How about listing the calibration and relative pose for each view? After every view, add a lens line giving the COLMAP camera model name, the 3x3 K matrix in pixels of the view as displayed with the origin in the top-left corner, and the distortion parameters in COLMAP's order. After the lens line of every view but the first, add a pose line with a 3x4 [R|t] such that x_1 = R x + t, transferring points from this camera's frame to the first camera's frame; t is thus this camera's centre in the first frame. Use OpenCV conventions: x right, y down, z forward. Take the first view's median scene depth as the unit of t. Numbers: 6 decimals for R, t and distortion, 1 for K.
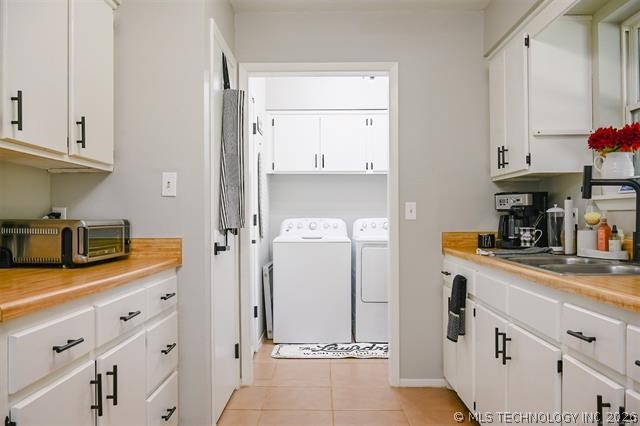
lens RADIAL K [[520.0, 0, 318.5], [0, 520.0, 212.9], [0, 0, 1]] dist [-0.006471, -0.000618]
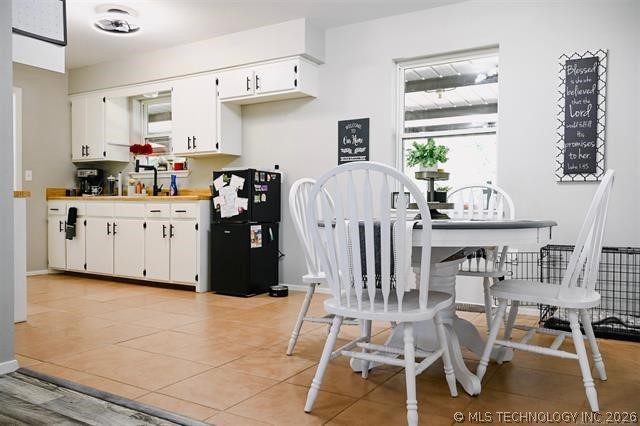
lens RADIAL K [[520.0, 0, 319.4], [0, 520.0, 211.7], [0, 0, 1]] dist [-0.006471, -0.000618]
pose [[0.507907, -0.004358, 0.861401, -1.009729], [-0.016916, 0.999744, 0.015032, 0.091777], [-0.861246, -0.022206, 0.507703, -0.888583]]
